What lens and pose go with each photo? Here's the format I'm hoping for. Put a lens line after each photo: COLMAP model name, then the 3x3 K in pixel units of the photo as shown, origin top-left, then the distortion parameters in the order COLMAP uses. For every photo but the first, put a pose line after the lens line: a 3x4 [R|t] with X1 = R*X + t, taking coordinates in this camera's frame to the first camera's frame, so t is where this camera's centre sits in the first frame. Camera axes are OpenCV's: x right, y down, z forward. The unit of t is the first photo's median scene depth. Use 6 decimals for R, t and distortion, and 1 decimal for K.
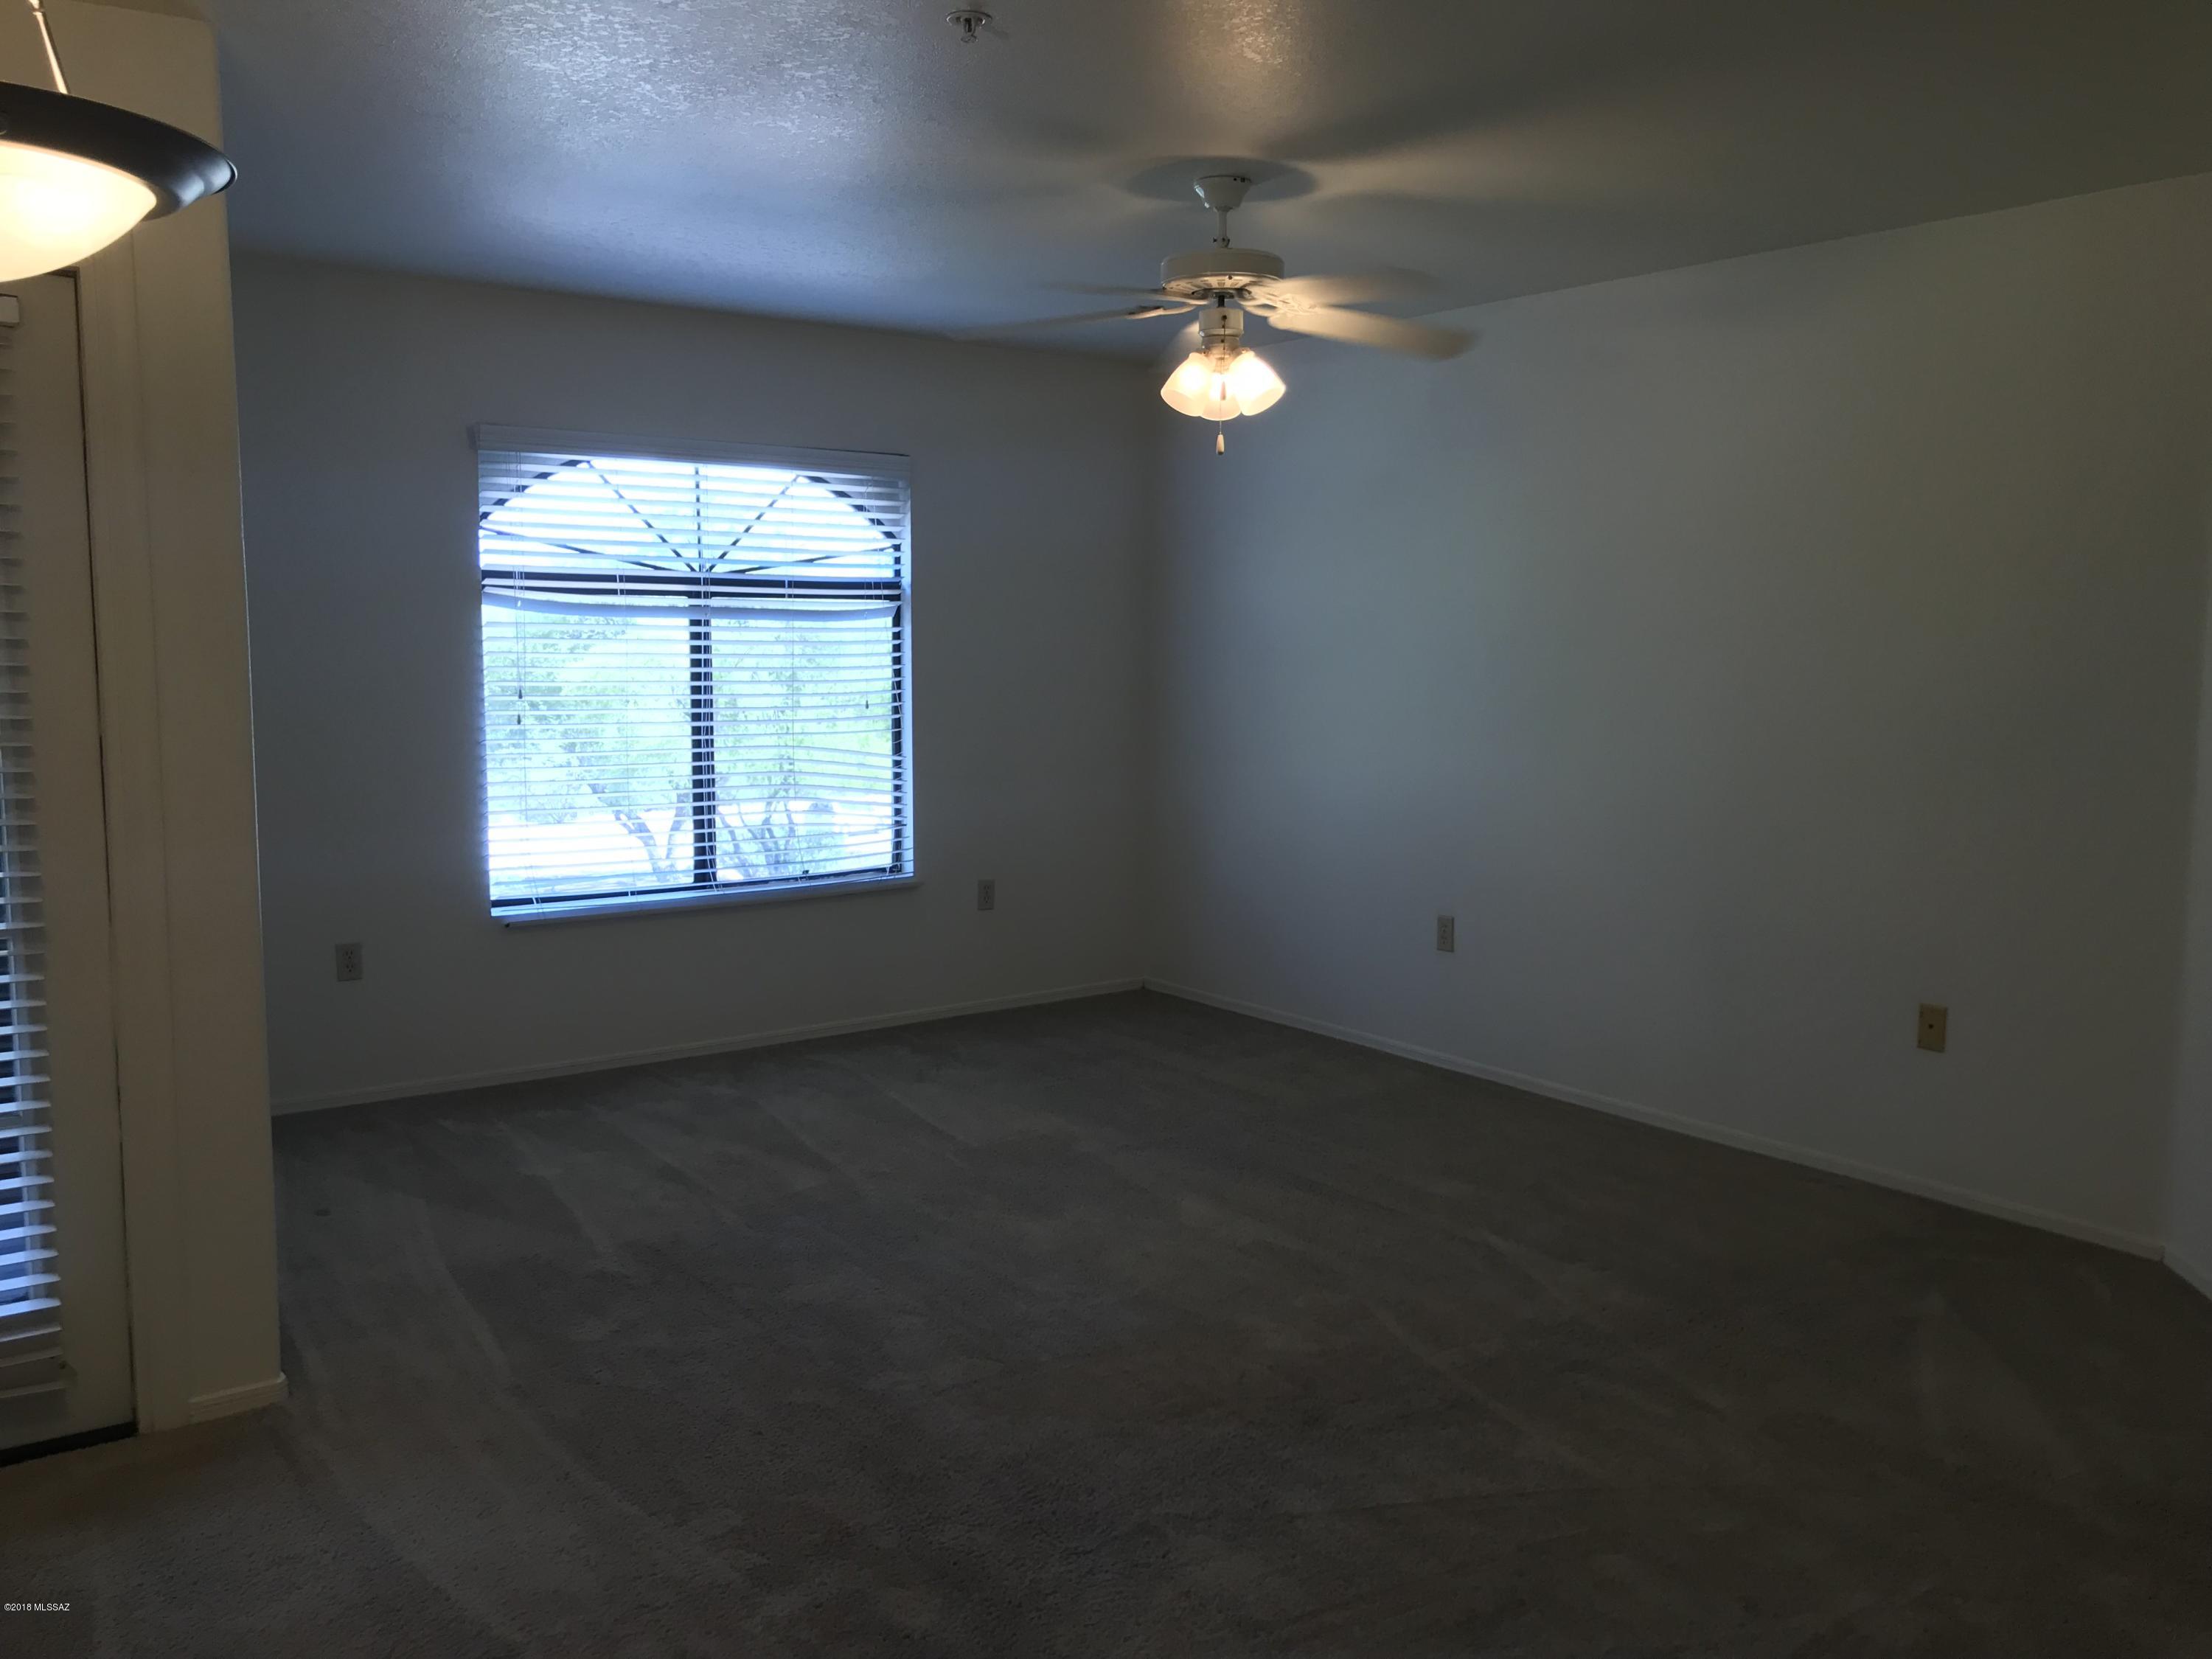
lens RADIAL K [[1798.0, 0, 1167.0], [0, 1798.0, 865.4], [0, 0, 1]] dist [-0.005718, -0.006398]
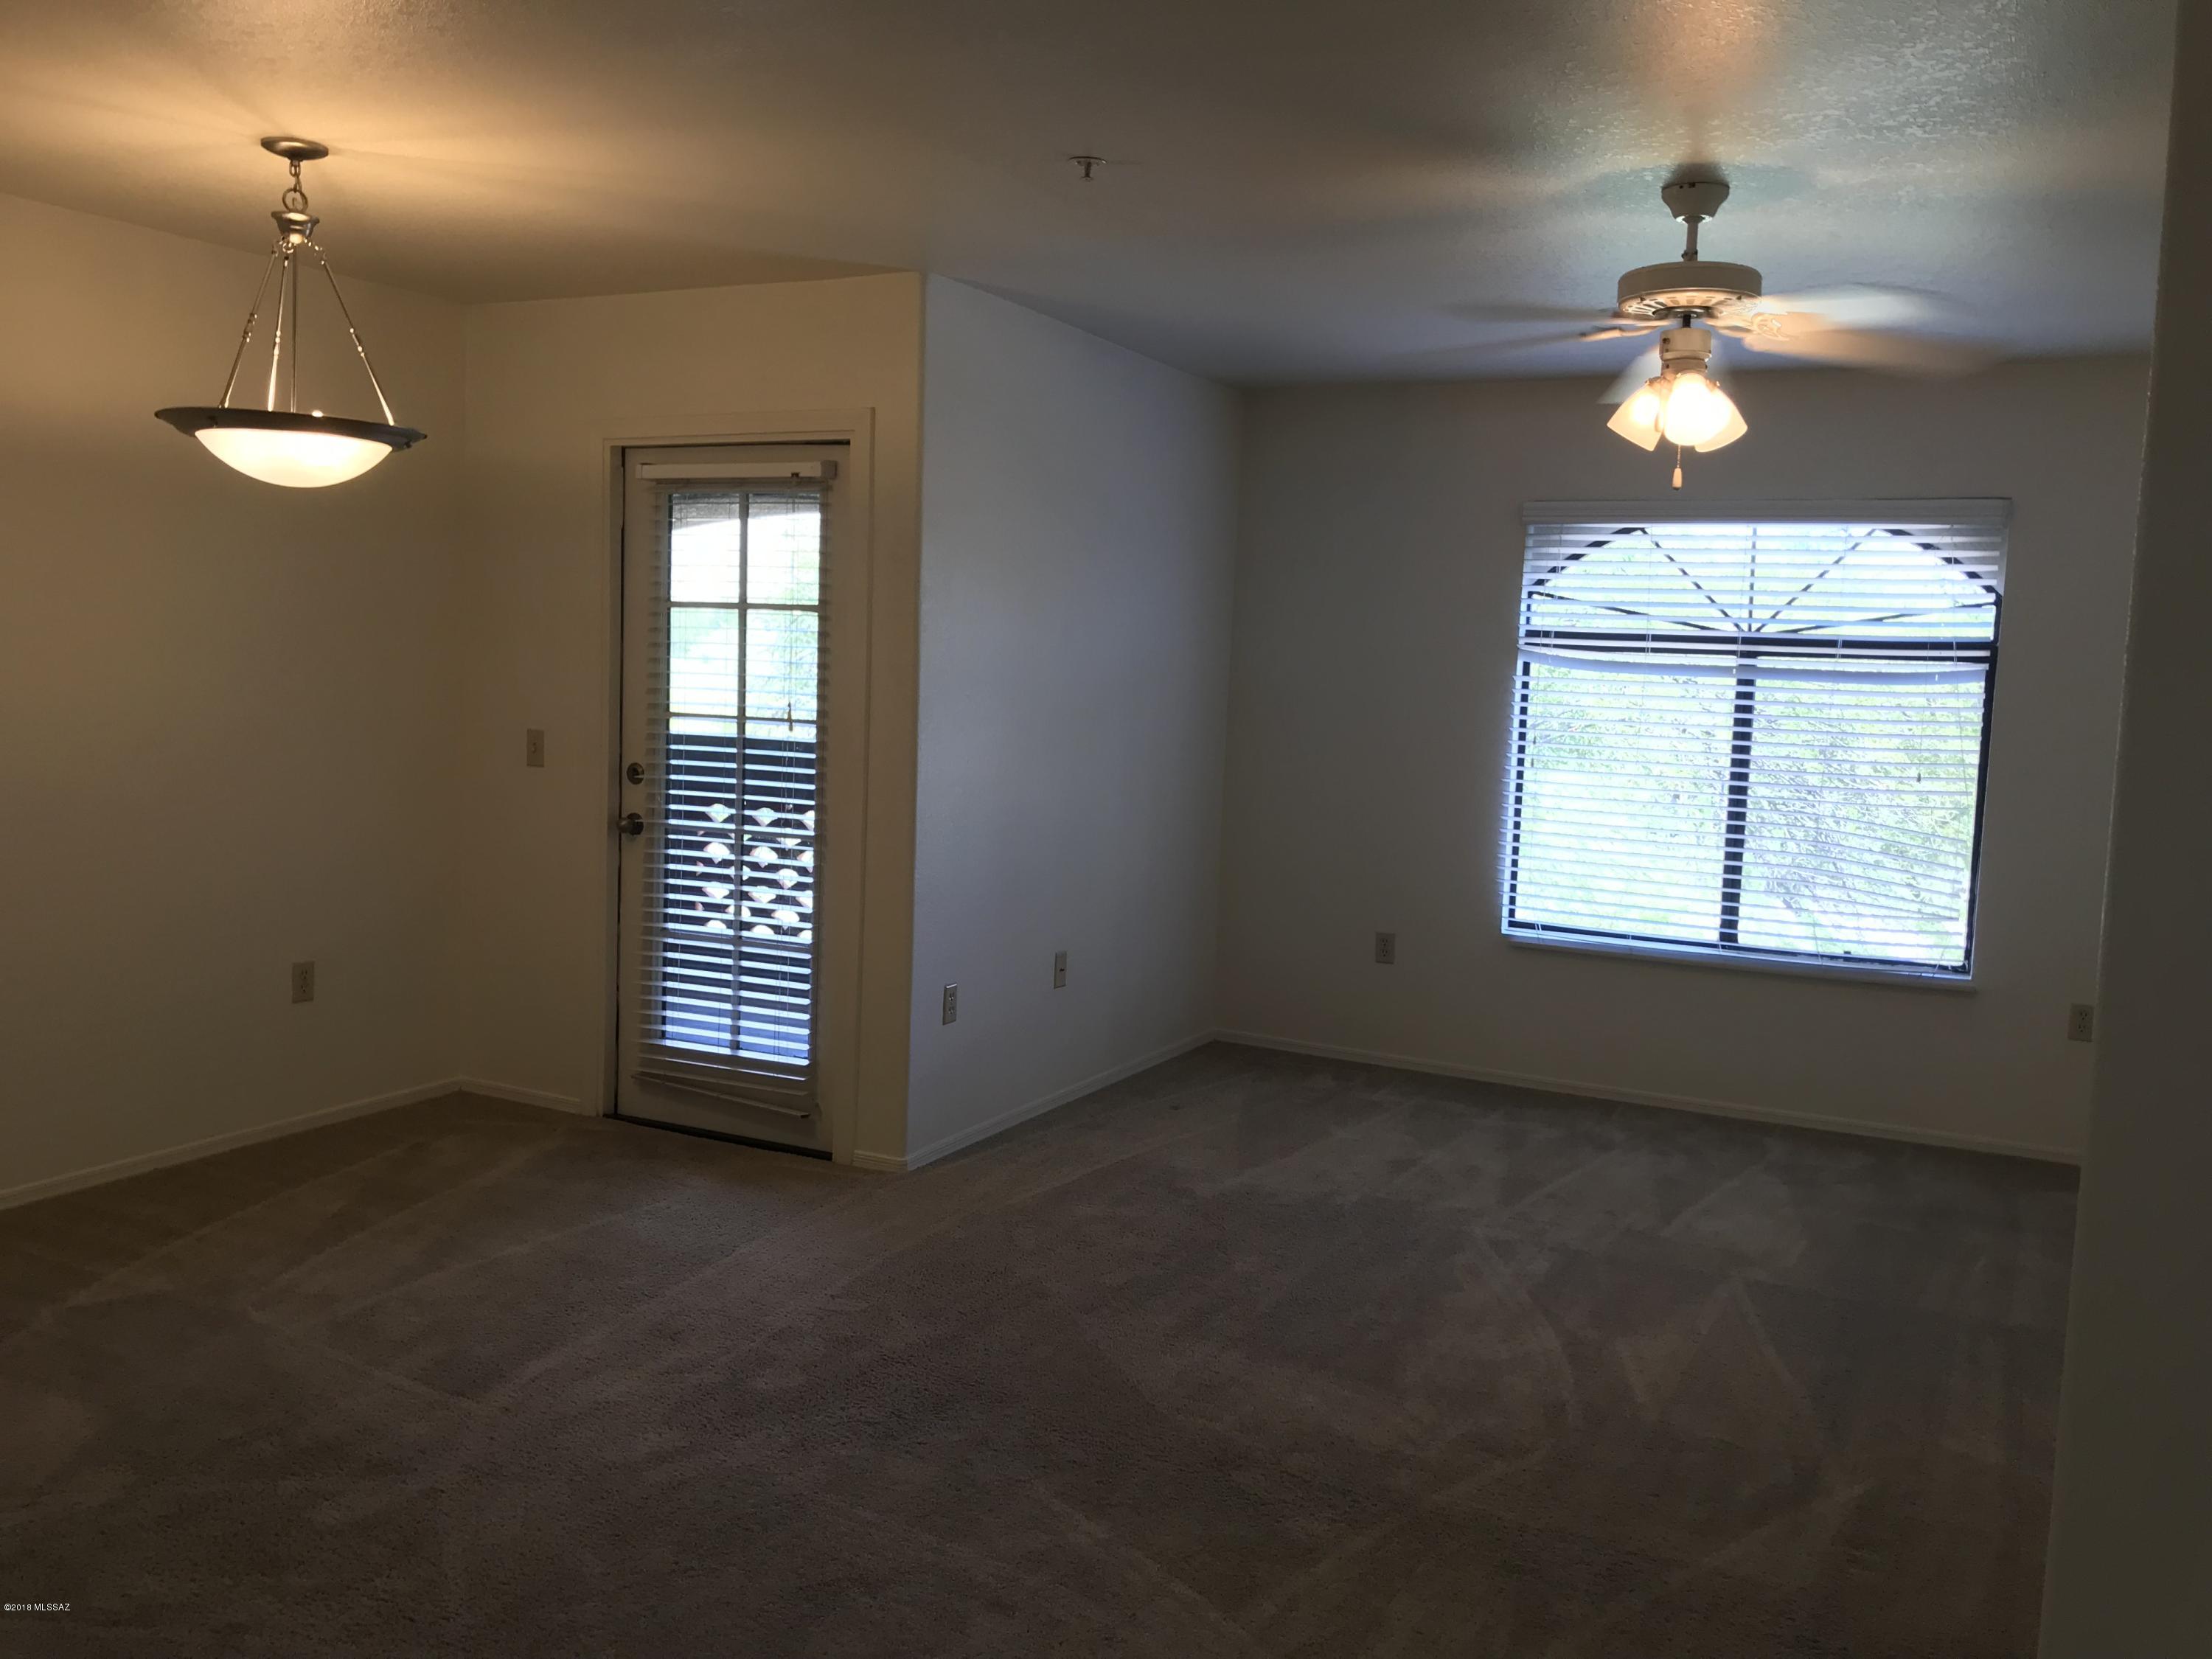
lens RADIAL K [[1840.1, 0, 1113.9], [0, 1840.1, 834.0], [0, 0, 1]] dist [0.013410, 0.002594]
pose [[0.419247, 0.092808, -0.903116, 0.528102], [-0.149908, 0.988183, 0.031959, -0.032263], [0.895410, 0.121986, 0.428206, 0.260777]]
